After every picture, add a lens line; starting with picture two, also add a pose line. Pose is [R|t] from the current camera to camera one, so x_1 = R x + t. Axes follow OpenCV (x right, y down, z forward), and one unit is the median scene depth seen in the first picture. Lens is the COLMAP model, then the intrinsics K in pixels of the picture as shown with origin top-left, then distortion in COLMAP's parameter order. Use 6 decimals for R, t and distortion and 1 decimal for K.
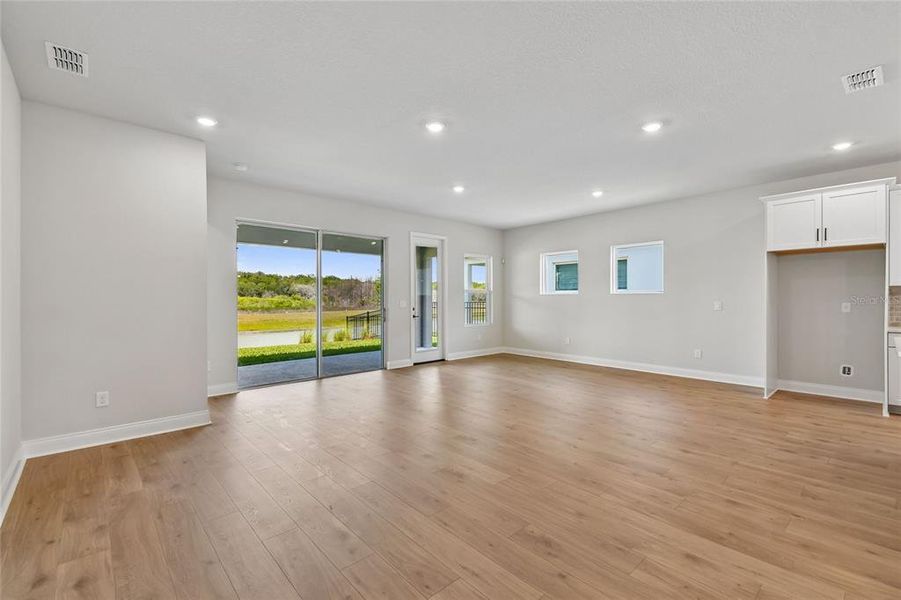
lens RADIAL K [[397.0, 0, 457.2], [0, 397.0, 298.5], [0, 0, 1]] dist [0.002795, -0.000127]
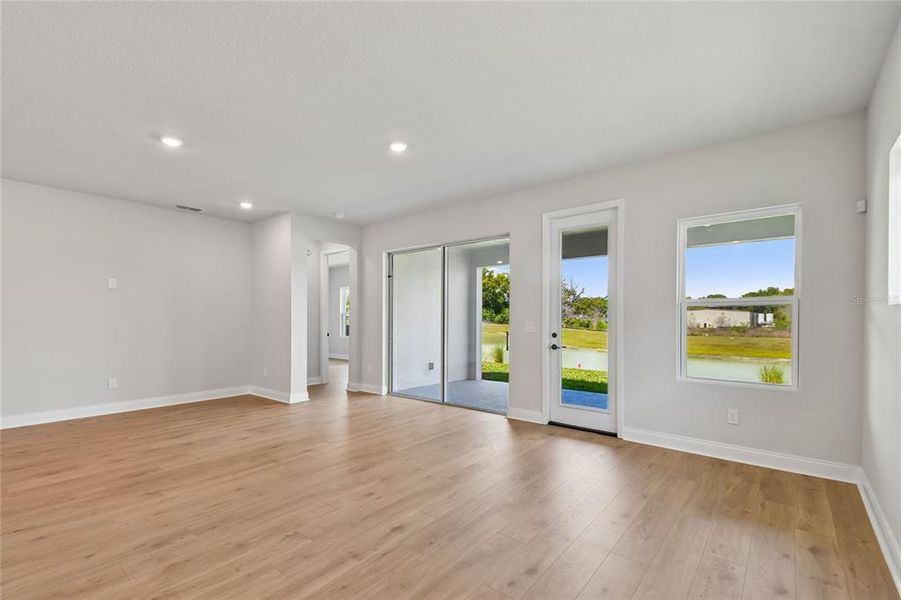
lens RADIAL K [[404.1, 0, 450.4], [0, 404.1, 313.9], [0, 0, 1]] dist [0.016166, -0.000298]
pose [[0.116495, 0.001466, -0.993190, 0.544092], [0.002186, 0.999996, 0.001732, -0.008990], [0.993189, -0.002373, 0.116492, 0.821170]]
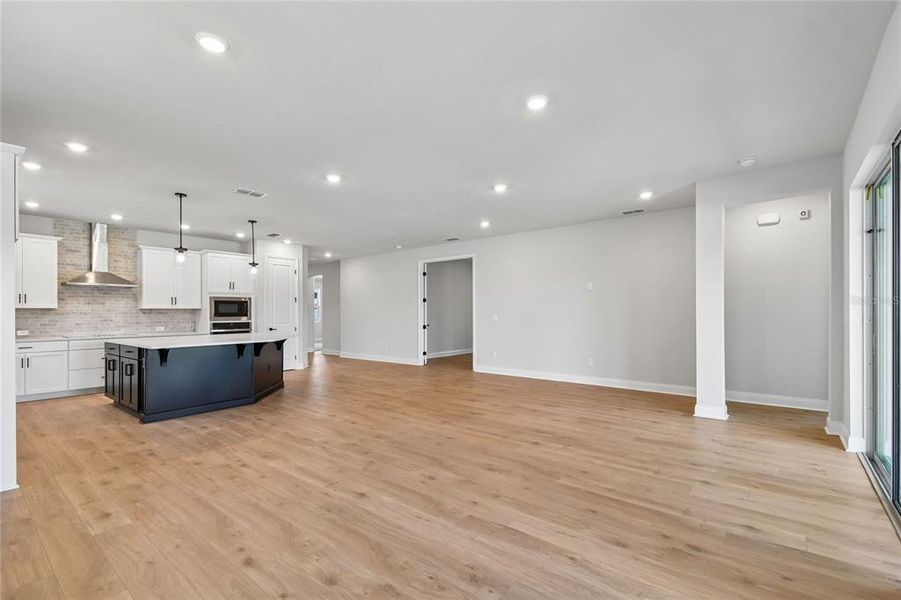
lens RADIAL K [[397.0, 0, 457.2], [0, 397.0, 298.5], [0, 0, 1]] dist [0.002795, -0.000127]
pose [[-0.990669, 0.005950, -0.136160, 0.145201], [0.011091, 0.999253, -0.037028, -0.000745], [0.135838, -0.038193, -0.989995, 1.228062]]
